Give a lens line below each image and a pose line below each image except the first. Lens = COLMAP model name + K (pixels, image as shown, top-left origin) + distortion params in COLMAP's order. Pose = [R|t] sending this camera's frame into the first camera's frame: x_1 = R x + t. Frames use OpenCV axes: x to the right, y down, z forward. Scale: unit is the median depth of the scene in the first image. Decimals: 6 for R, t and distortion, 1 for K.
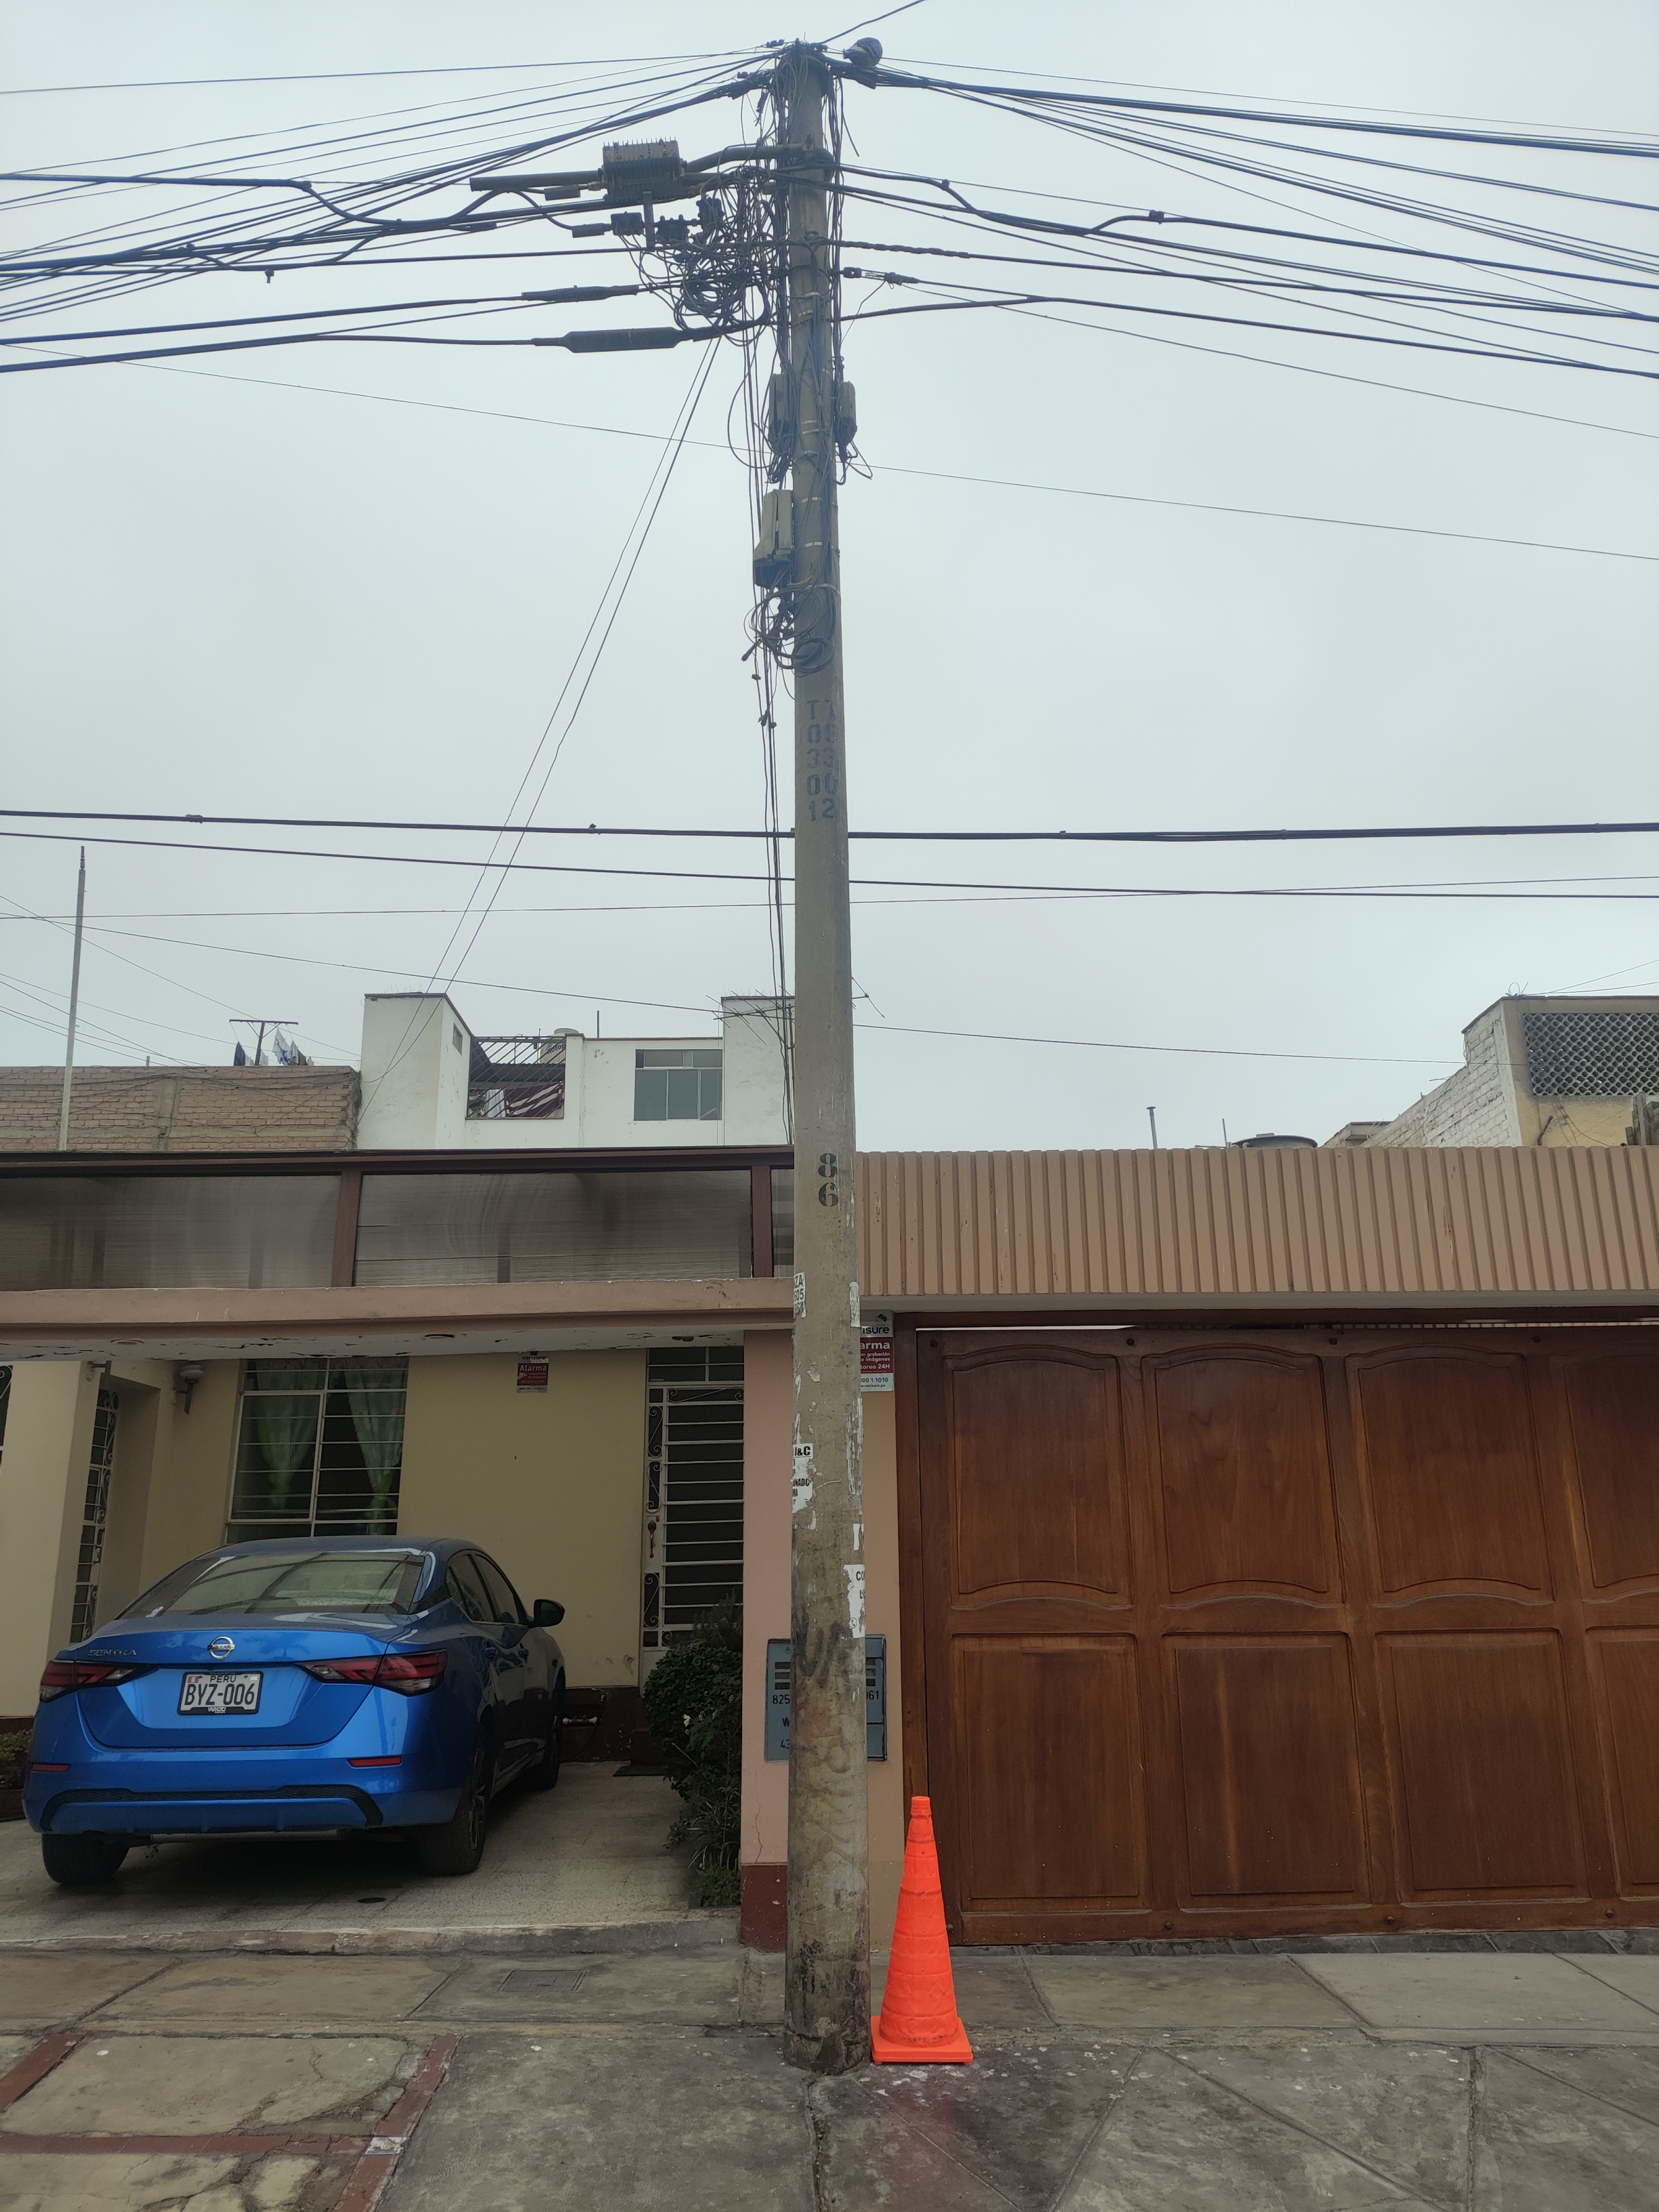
lens RADIAL K [[1611.2, 0, 831.1], [0, 1611.2, 1102.6], [0, 0, 1]] dist [-0.003074, -0.005990]
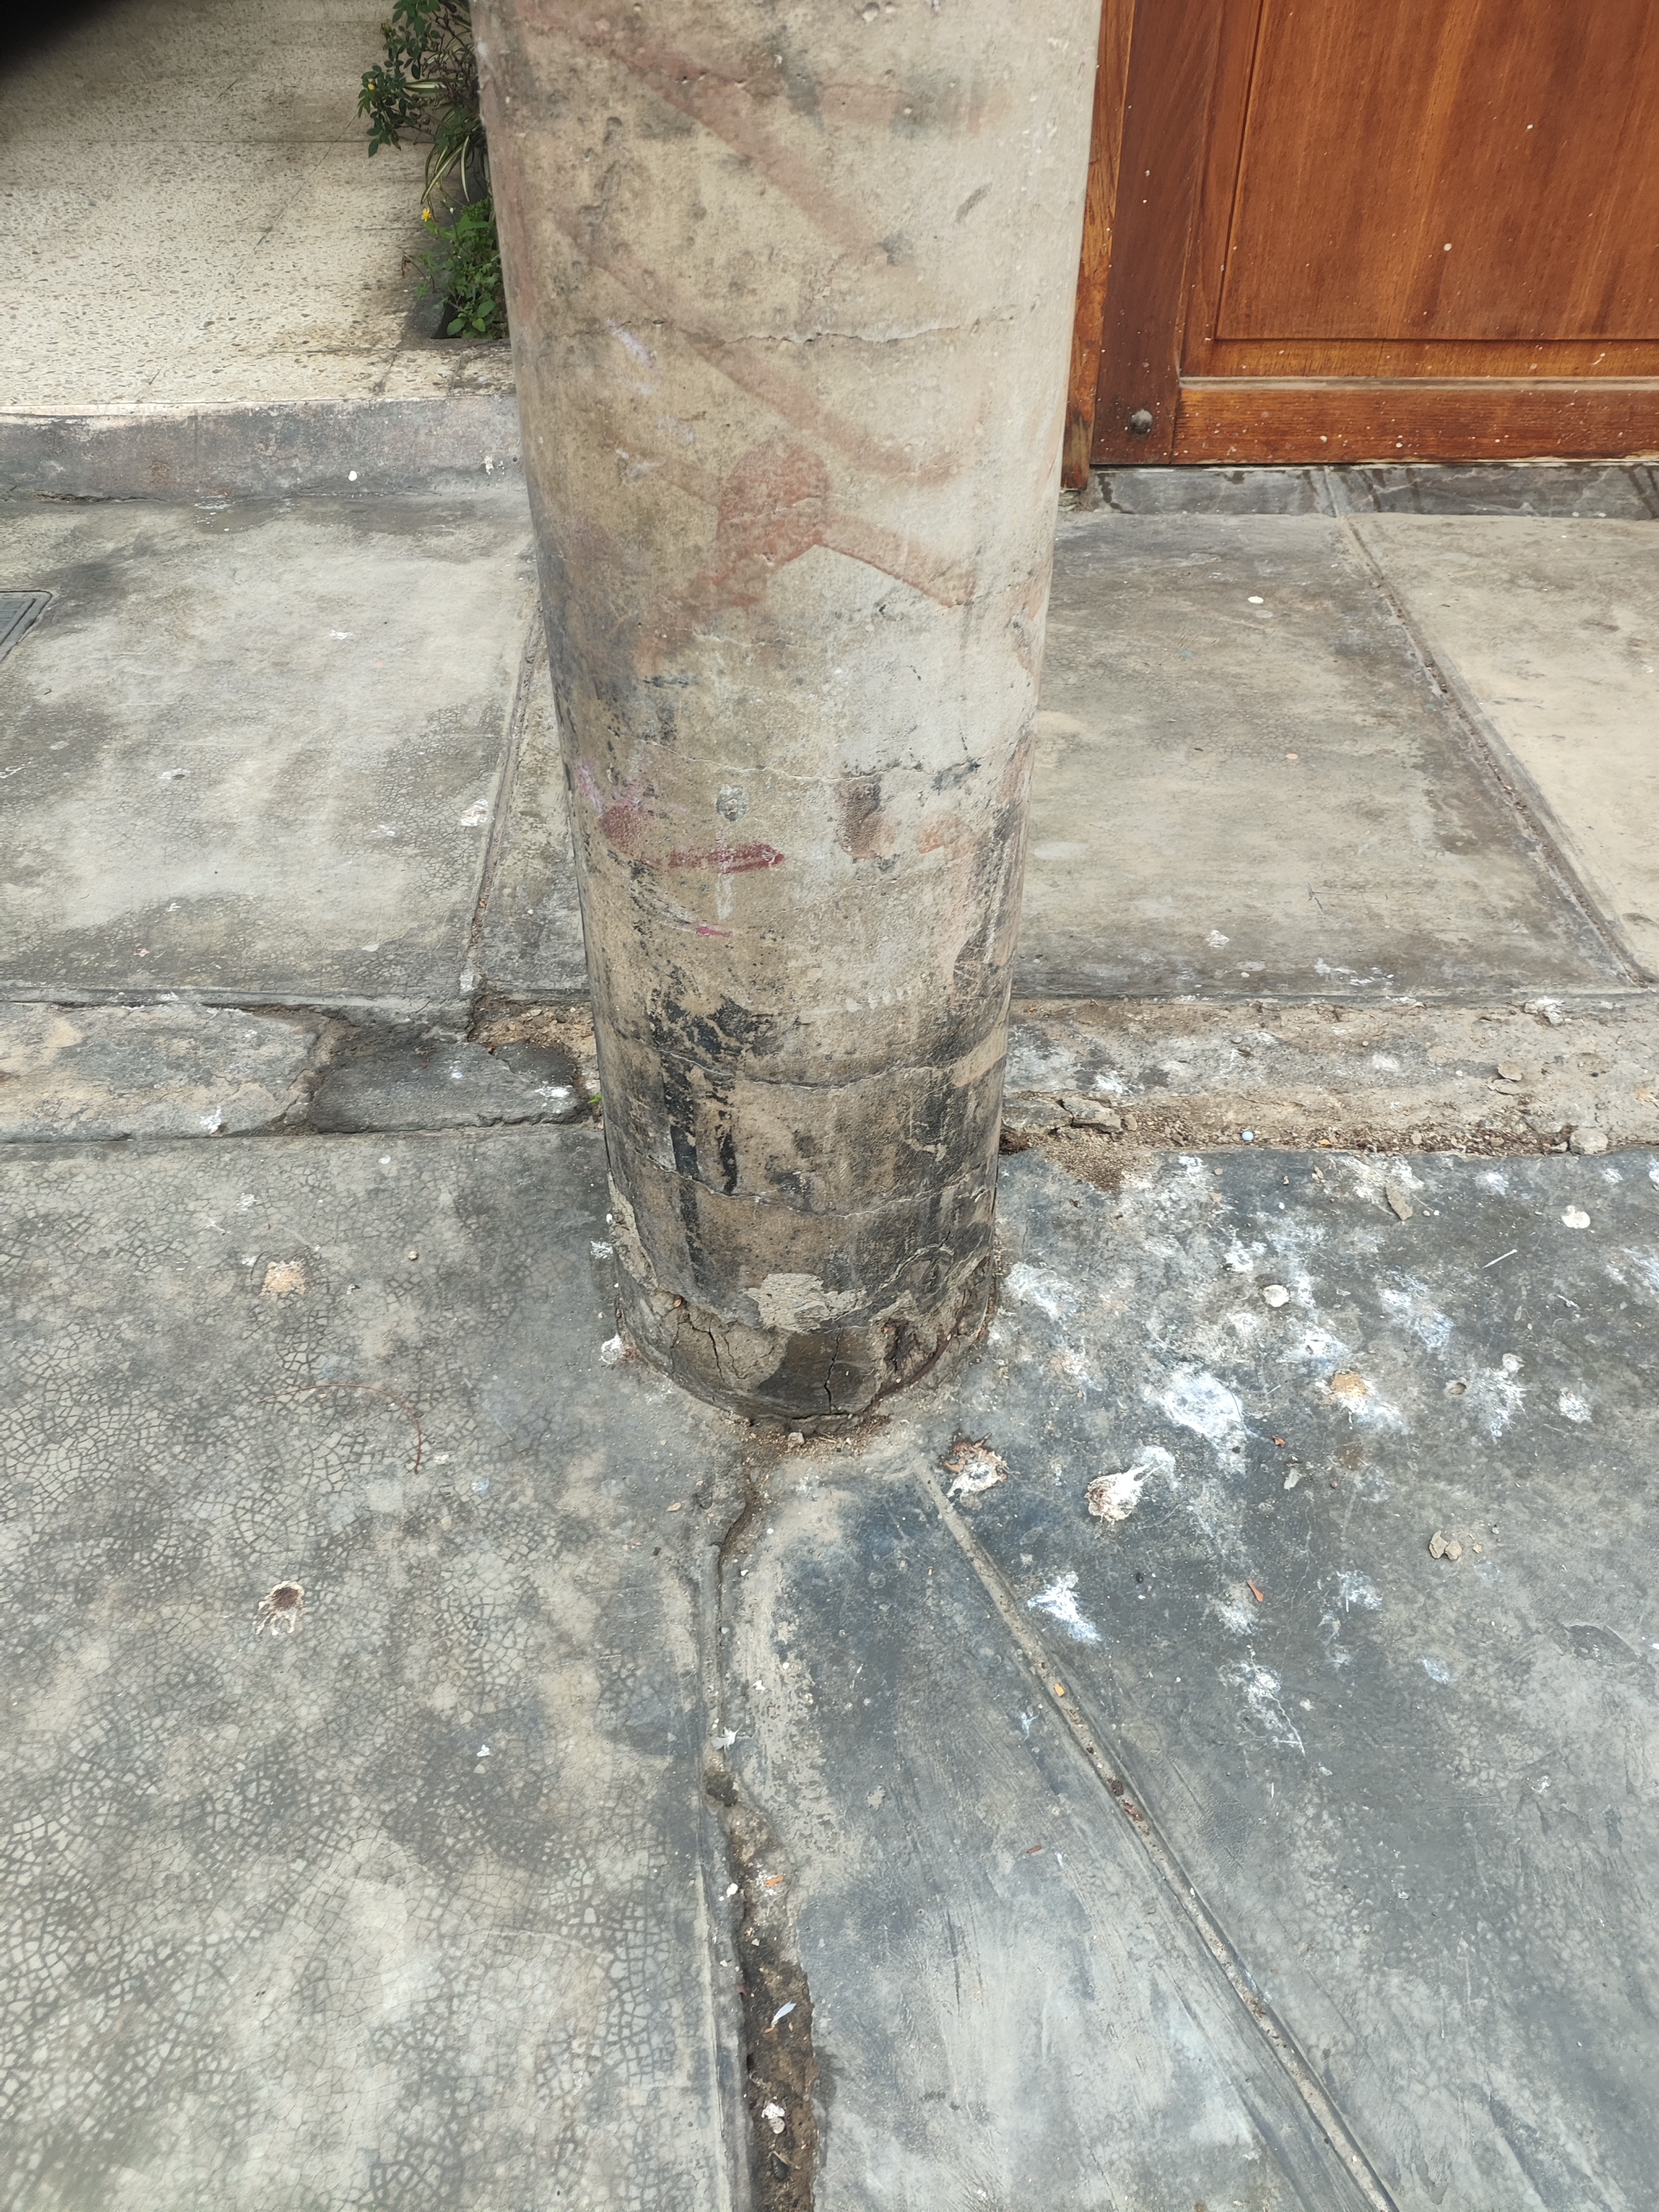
lens RADIAL K [[1611.2, 0, 893.8], [0, 1611.2, 1067.3], [0, 0, 1]] dist [-0.003074, -0.005990]
pose [[0.998631, -0.011661, 0.050996, -0.001190], [-0.037076, 0.529947, 0.847220, 0.369873], [-0.036905, -0.847950, 0.528789, 0.884651]]
